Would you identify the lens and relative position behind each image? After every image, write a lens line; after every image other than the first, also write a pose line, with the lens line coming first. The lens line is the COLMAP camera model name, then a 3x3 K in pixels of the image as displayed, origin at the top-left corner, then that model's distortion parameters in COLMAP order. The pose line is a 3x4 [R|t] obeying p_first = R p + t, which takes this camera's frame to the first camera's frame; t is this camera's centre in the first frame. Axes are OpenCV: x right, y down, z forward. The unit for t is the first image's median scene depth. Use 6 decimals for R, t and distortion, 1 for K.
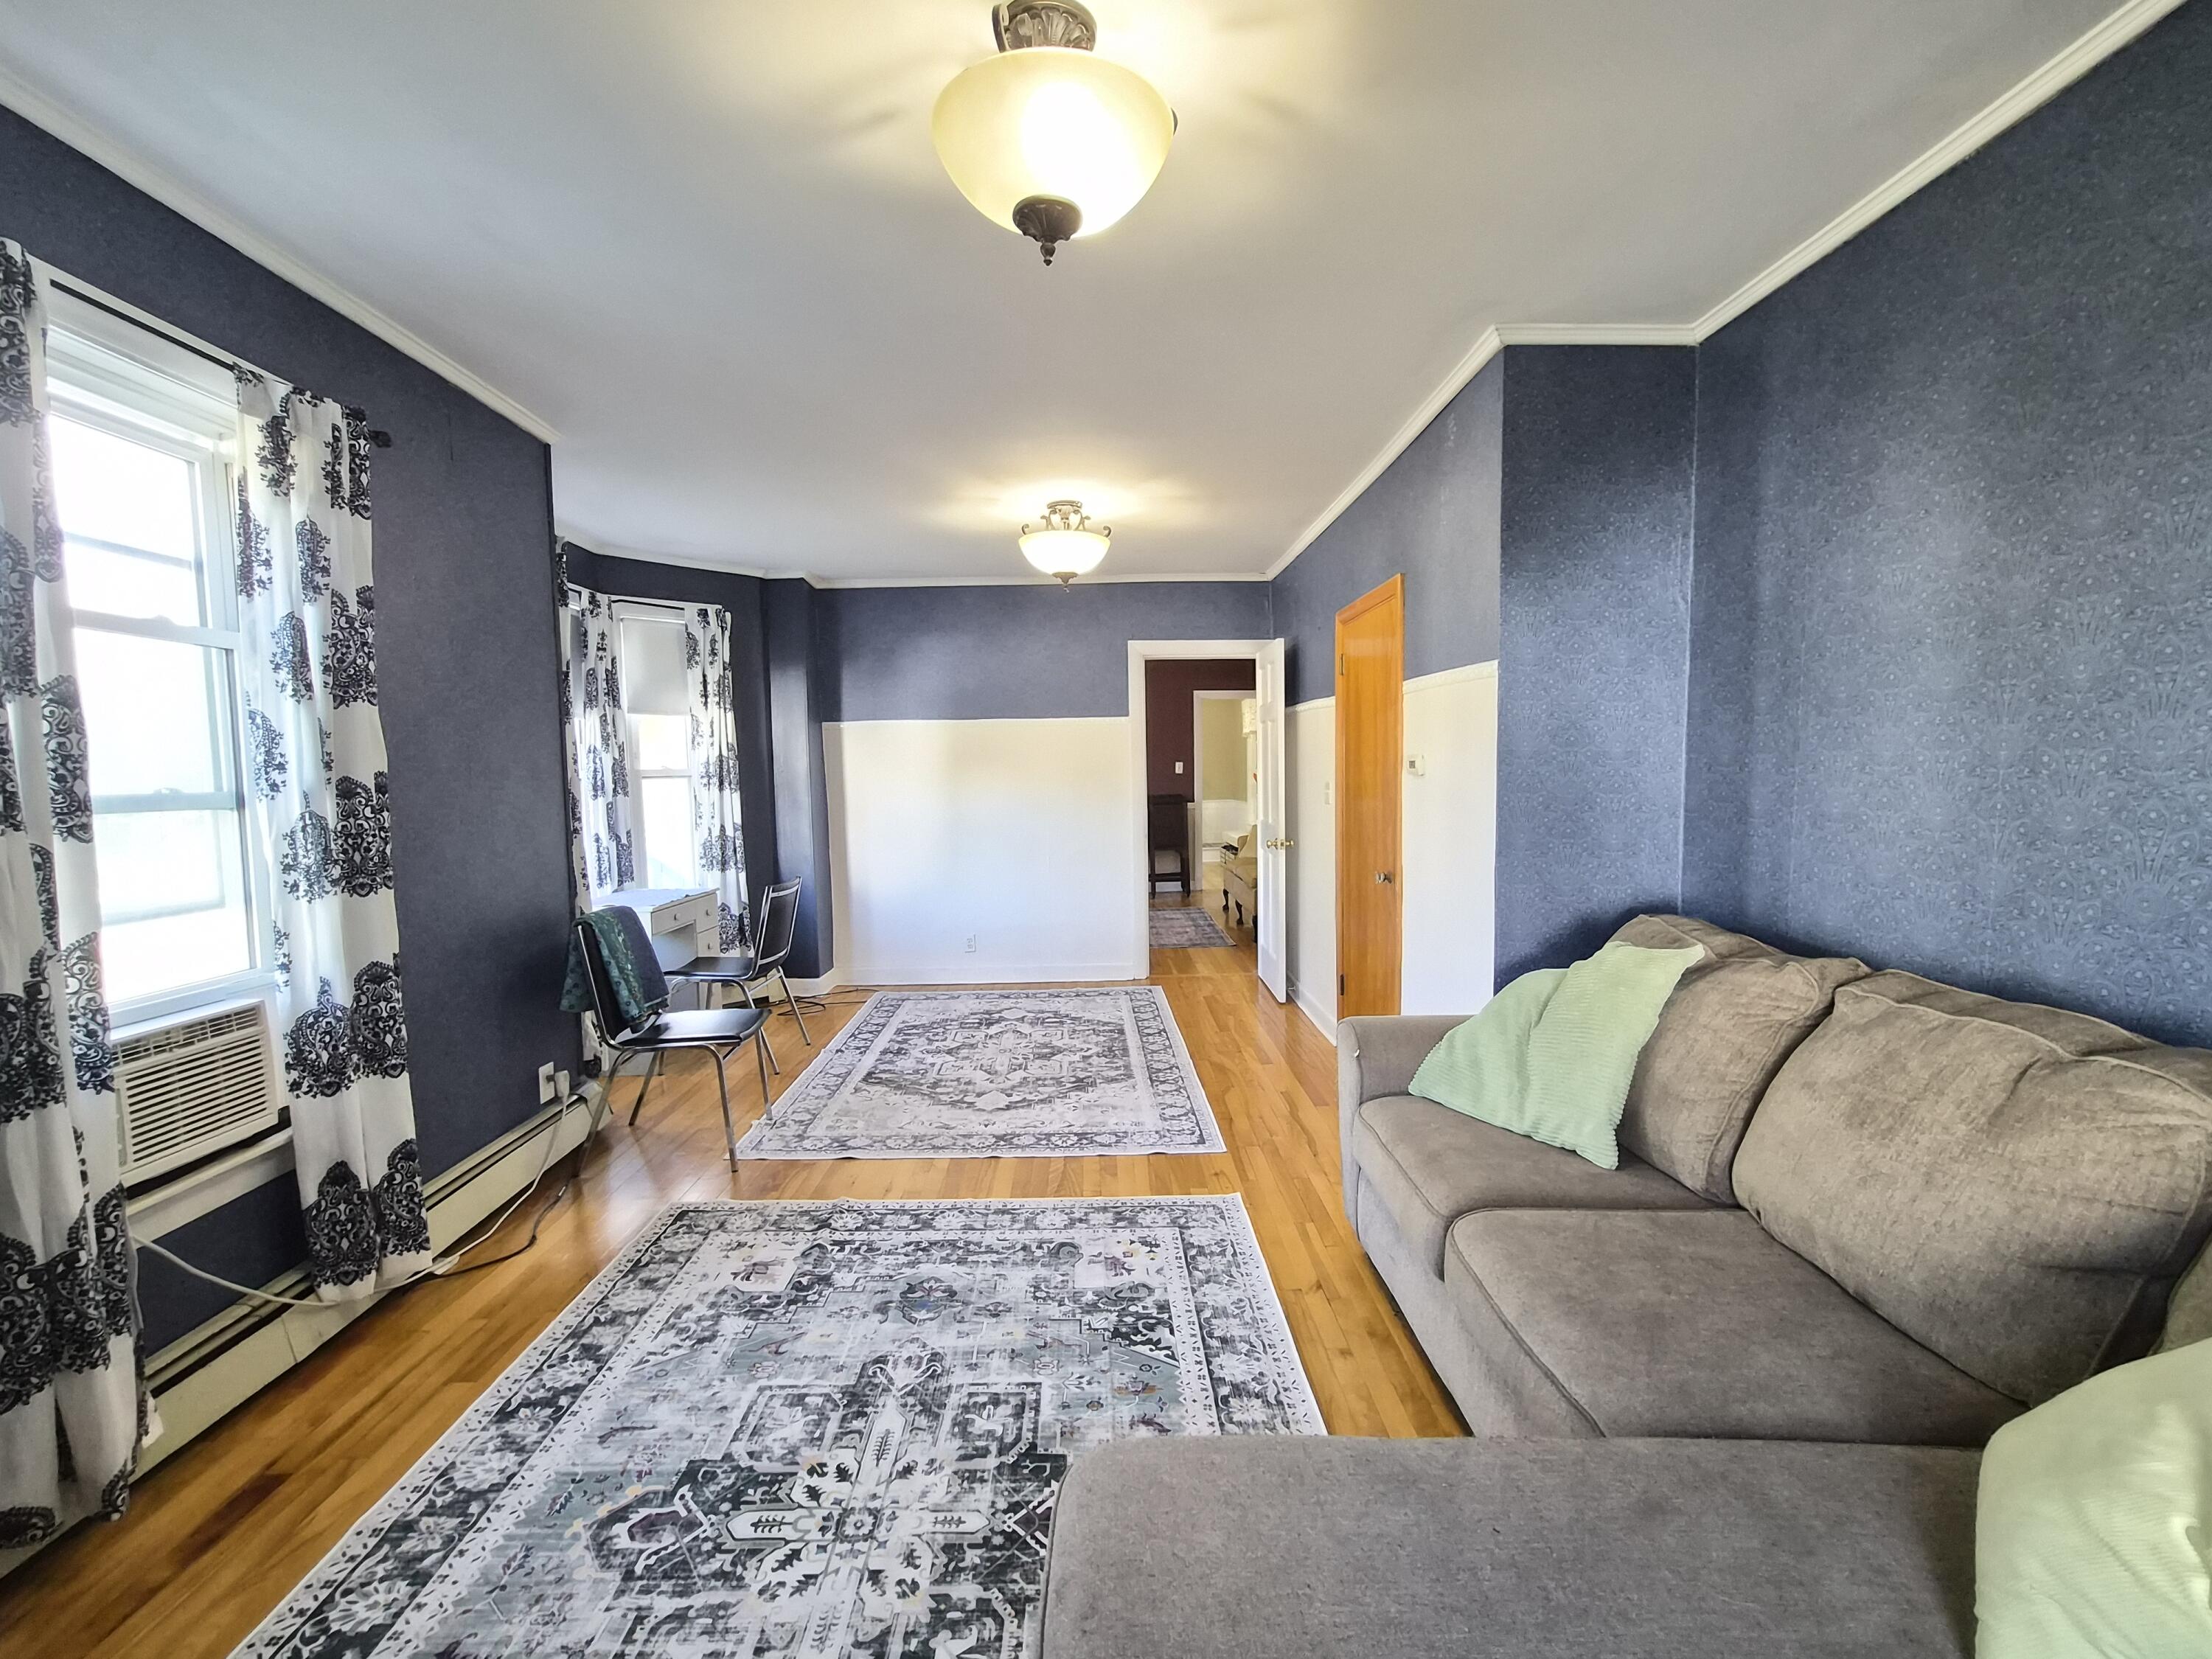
lens RADIAL K [[951.4, 0, 1109.1], [0, 951.4, 836.2], [0, 0, 1]] dist [-0.004237, -0.000236]
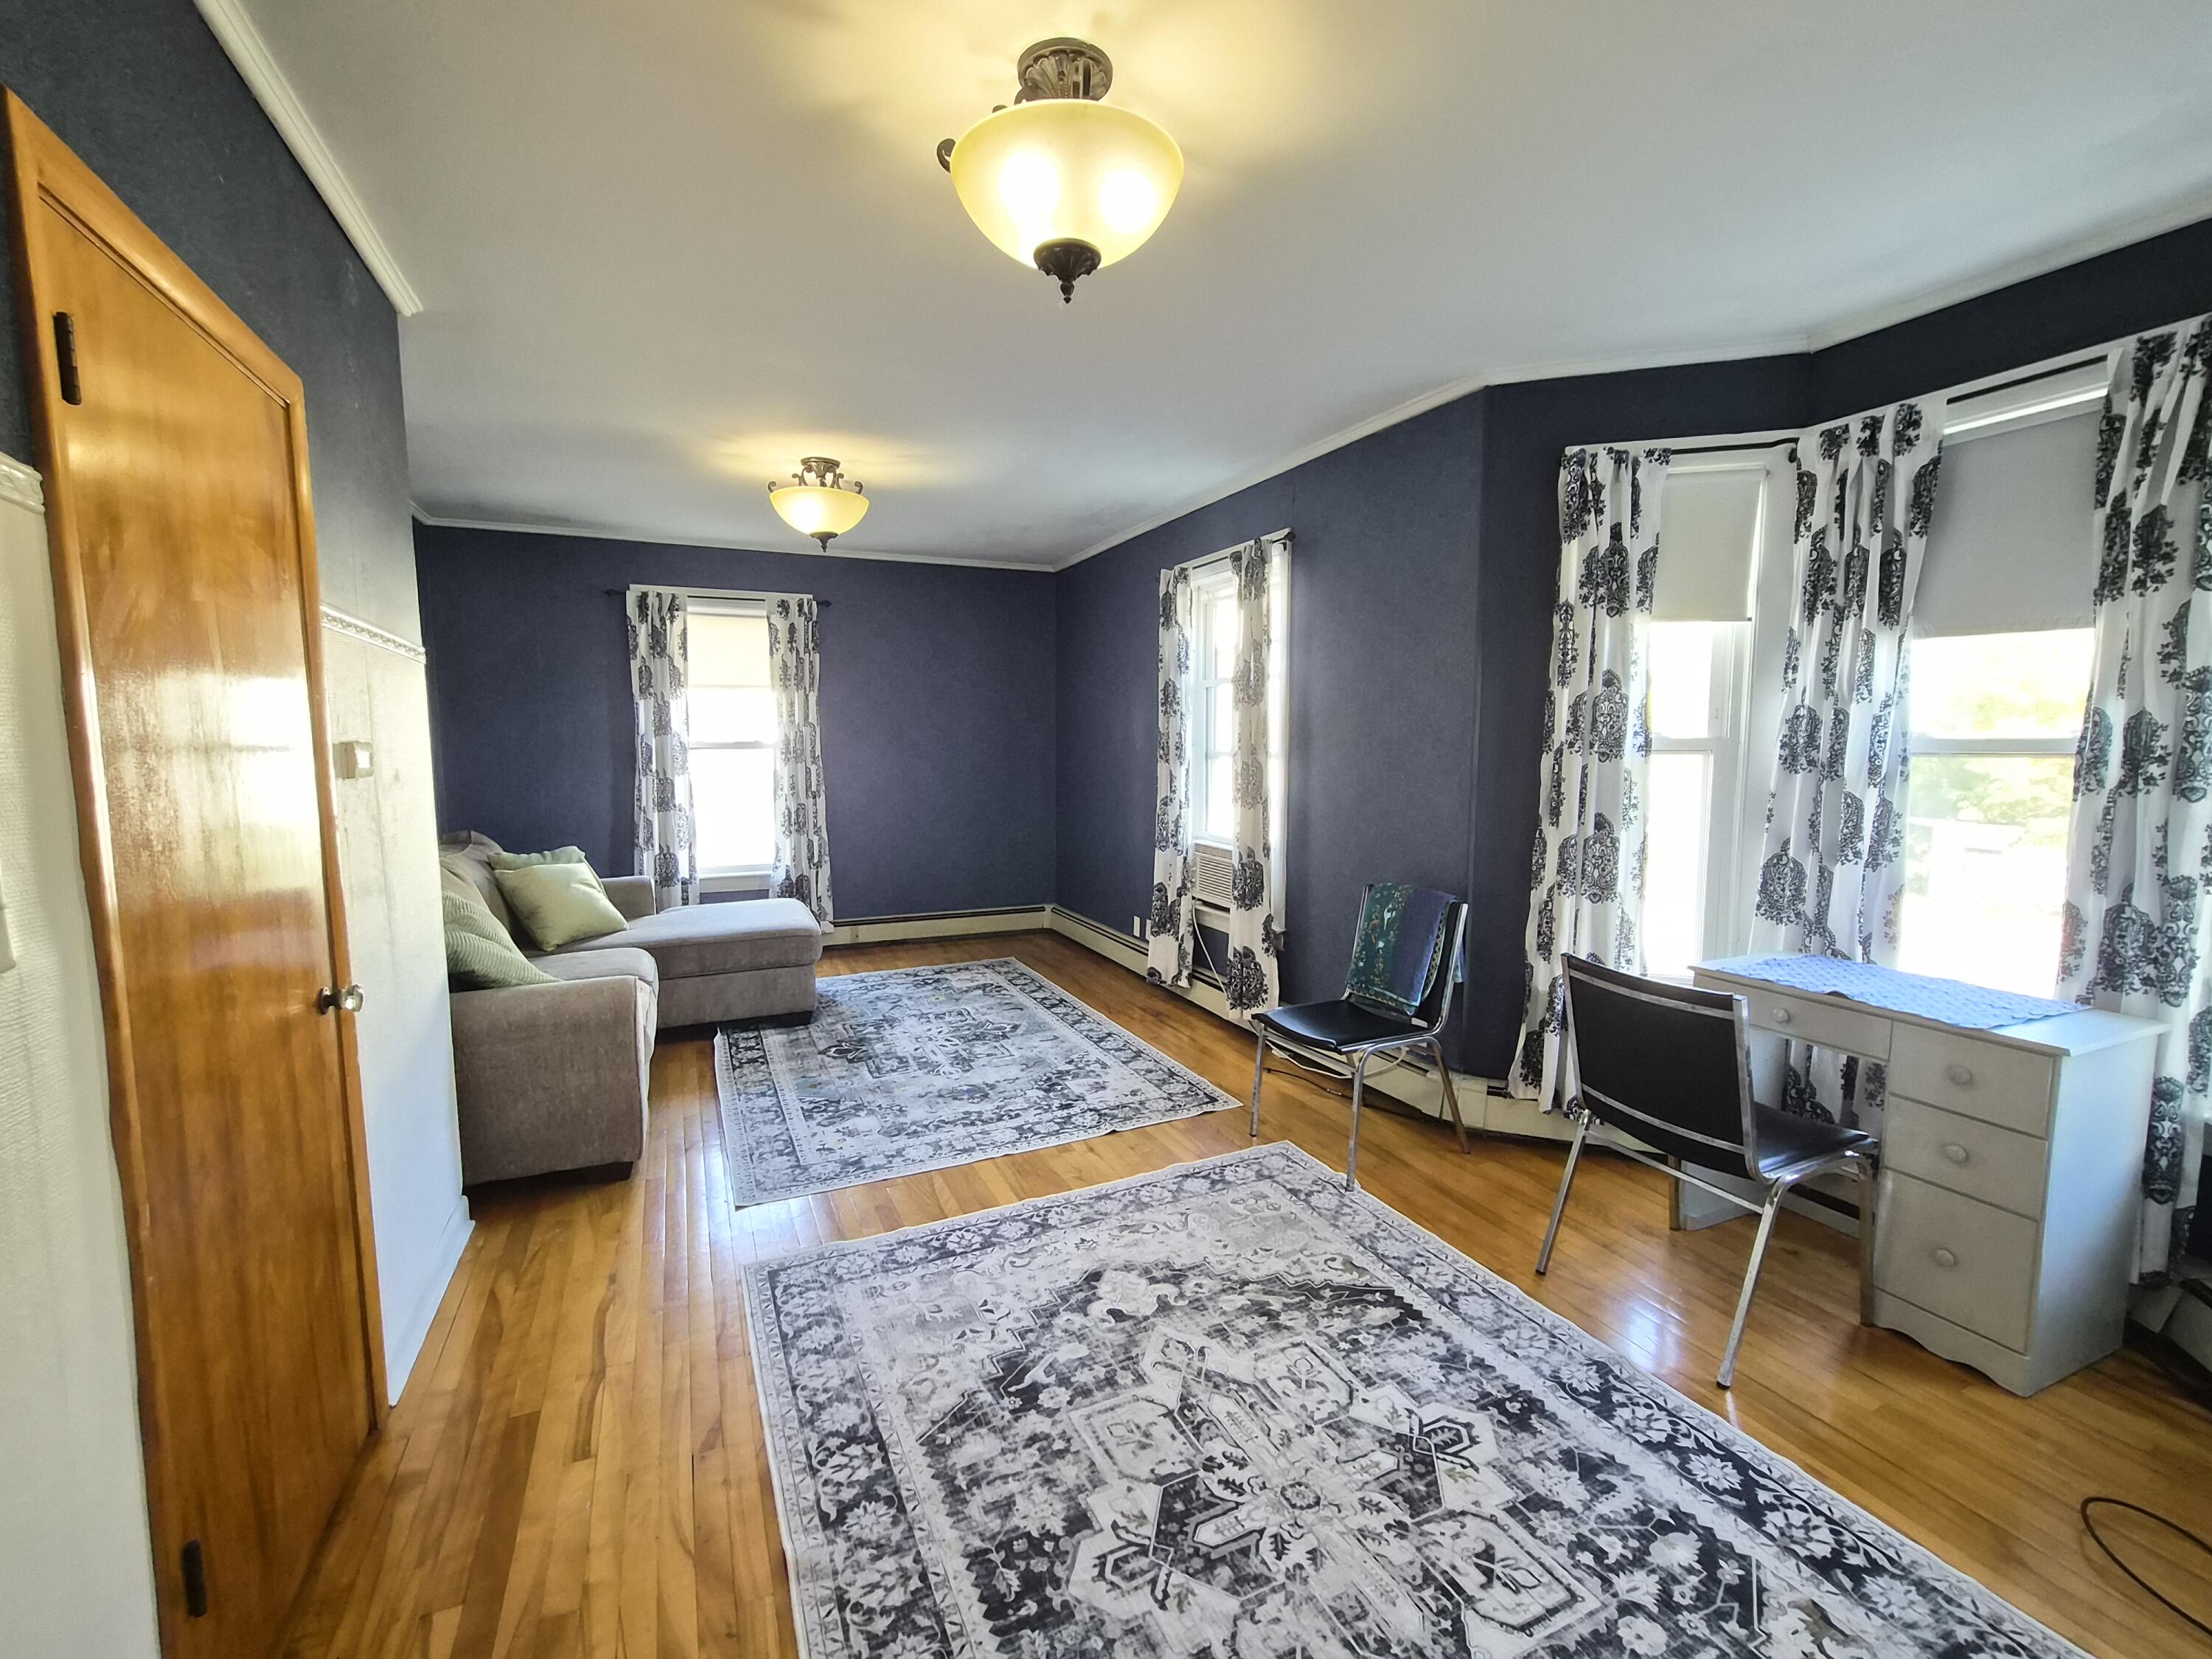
lens RADIAL K [[951.4, 0, 1117.0], [0, 951.4, 835.4], [0, 0, 1]] dist [-0.004237, -0.000236]
pose [[-0.915066, 0.057086, -0.399244, 0.130812], [-0.011118, 0.985985, 0.166463, -0.135088], [0.403151, 0.156763, -0.901607, 1.749220]]
